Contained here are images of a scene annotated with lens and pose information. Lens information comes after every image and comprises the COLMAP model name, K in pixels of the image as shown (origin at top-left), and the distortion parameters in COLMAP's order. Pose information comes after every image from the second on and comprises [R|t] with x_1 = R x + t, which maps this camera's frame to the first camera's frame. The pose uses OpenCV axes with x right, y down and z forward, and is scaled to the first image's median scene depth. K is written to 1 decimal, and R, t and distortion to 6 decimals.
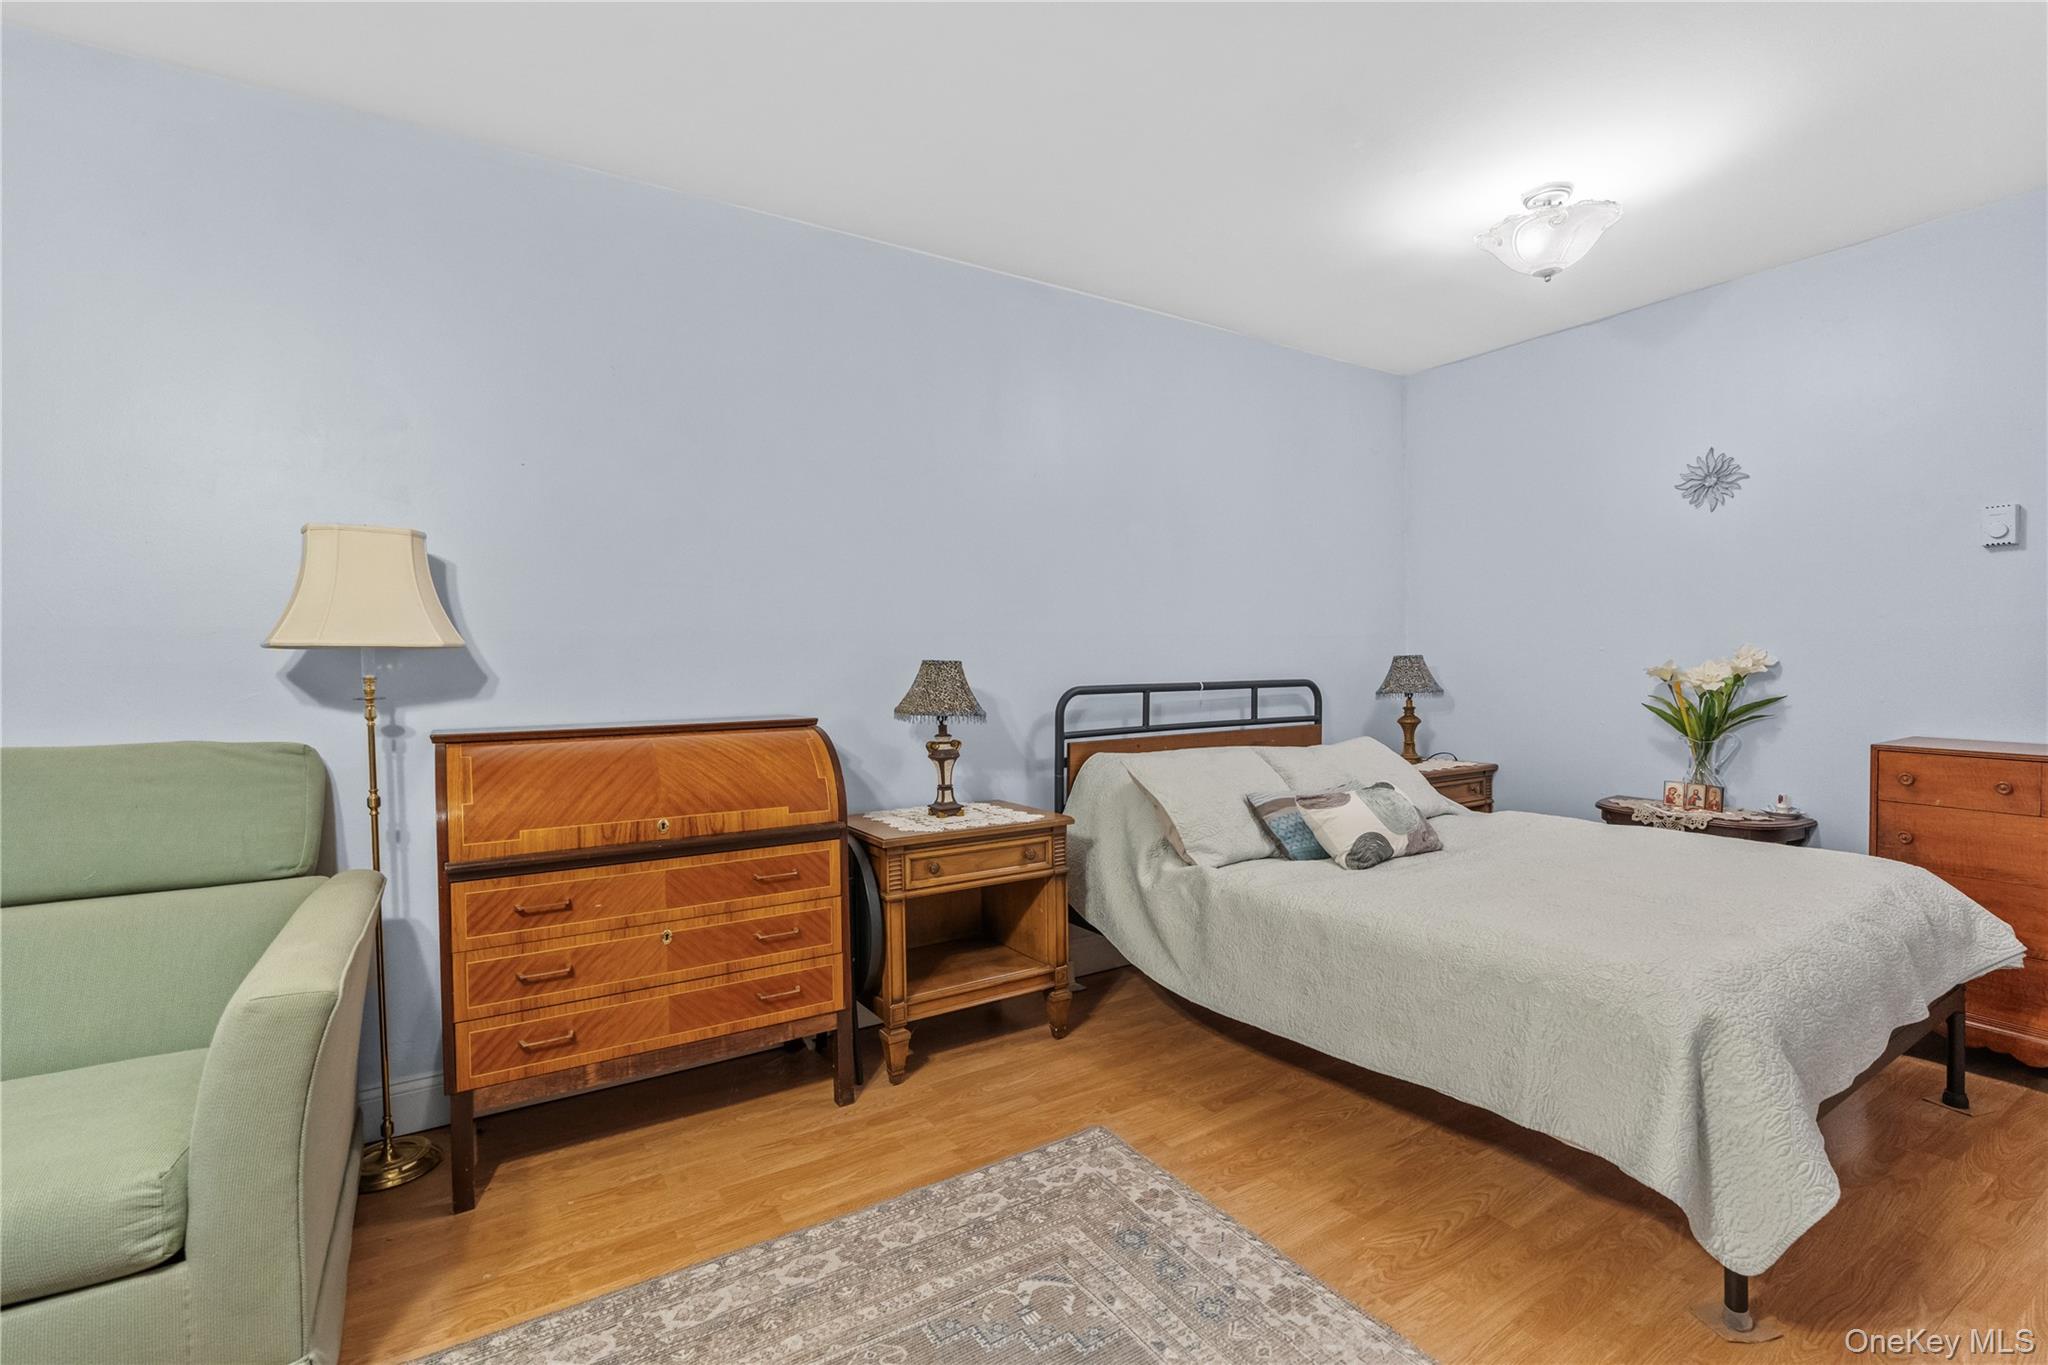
lens RADIAL K [[929.6, 0, 1017.7], [0, 929.6, 675.4], [0, 0, 1]] dist [-0.010258, 0.003436]
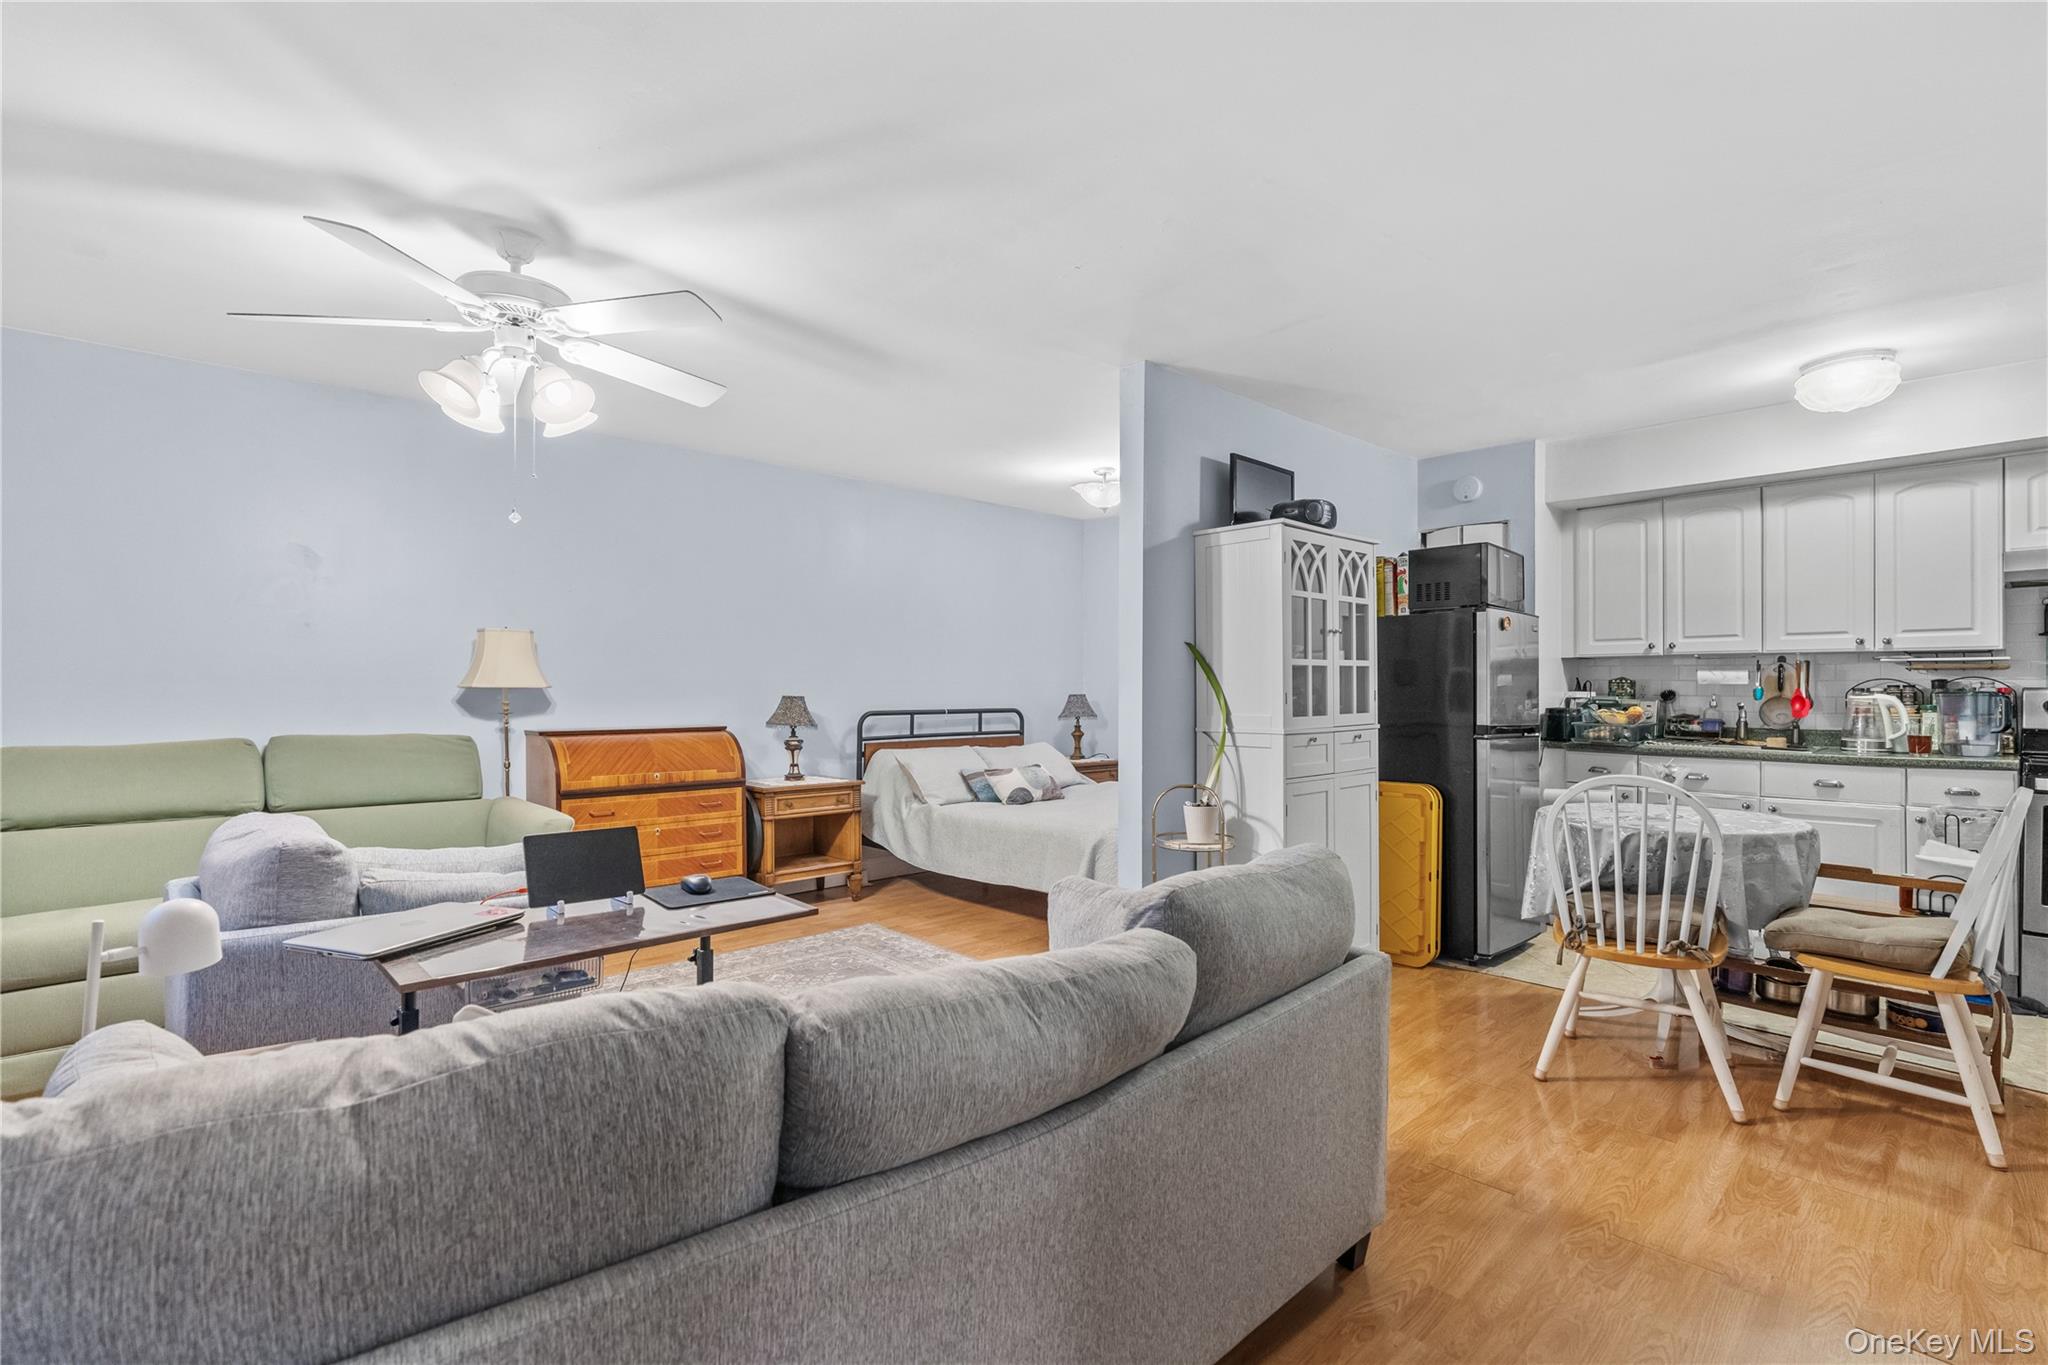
lens RADIAL K [[941.0, 0, 1025.5], [0, 941.0, 686.0], [0, 0, 1]] dist [-0.005590, 0.001557]
pose [[0.981879, 0.012139, 0.189117, 0.016920], [-0.008542, 0.999767, -0.019825, -0.003074], [-0.189314, 0.017850, 0.981754, -0.914267]]
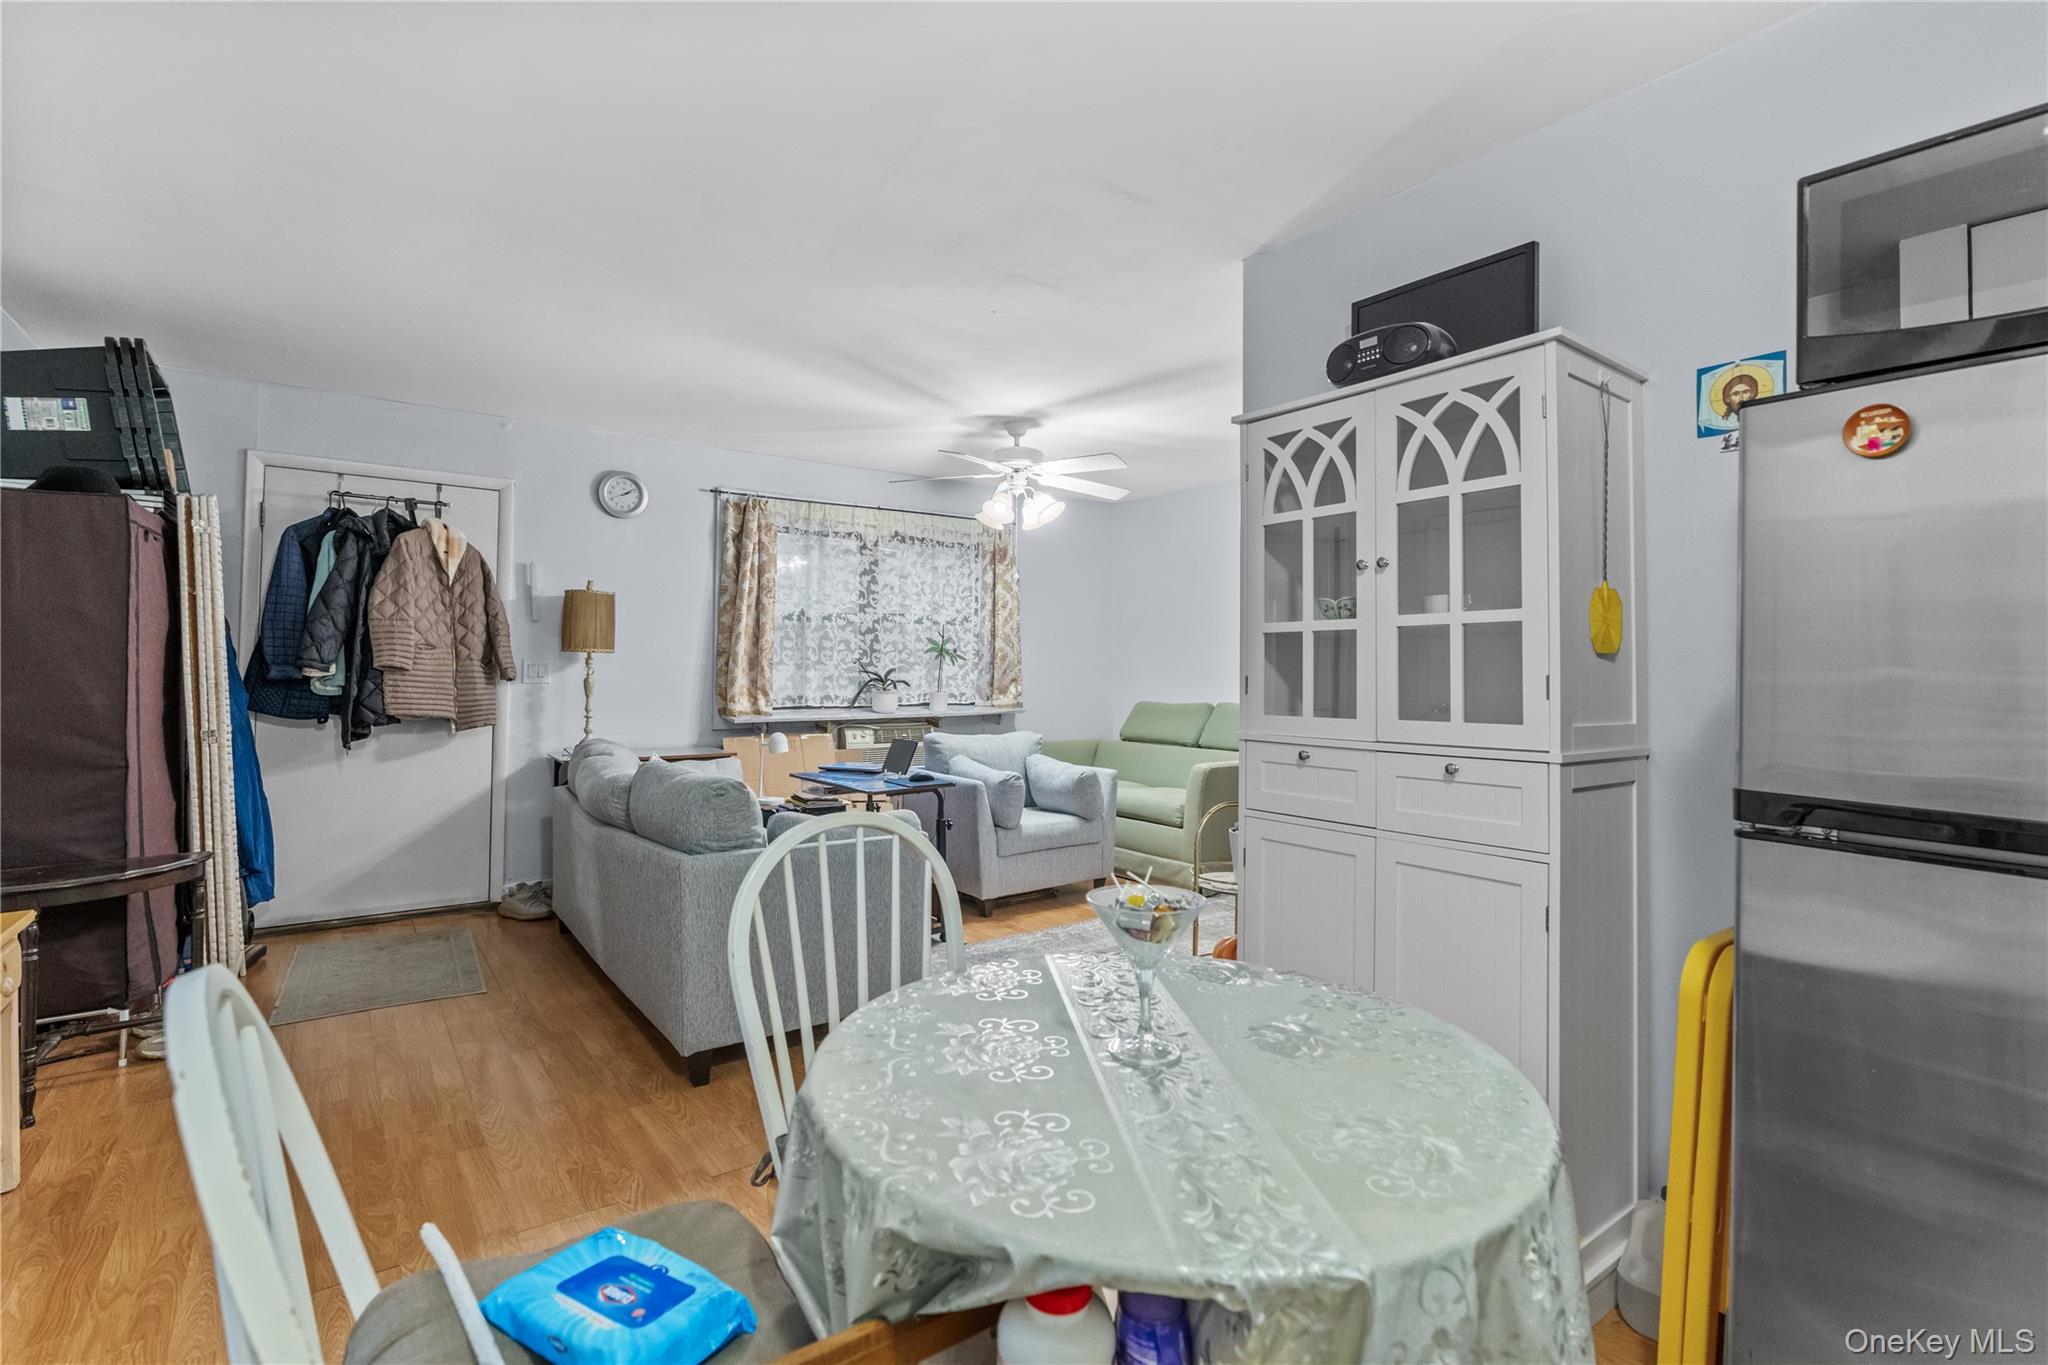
lens RADIAL K [[949.5, 0, 1018.1], [0, 949.5, 631.2], [0, 0, 1]] dist [-0.000920, 0.000535]
pose [[0.068860, -0.032007, -0.997113, 1.406550], [-0.026700, 0.999068, -0.033914, -0.027463], [0.997269, 0.028958, 0.067941, -0.007379]]
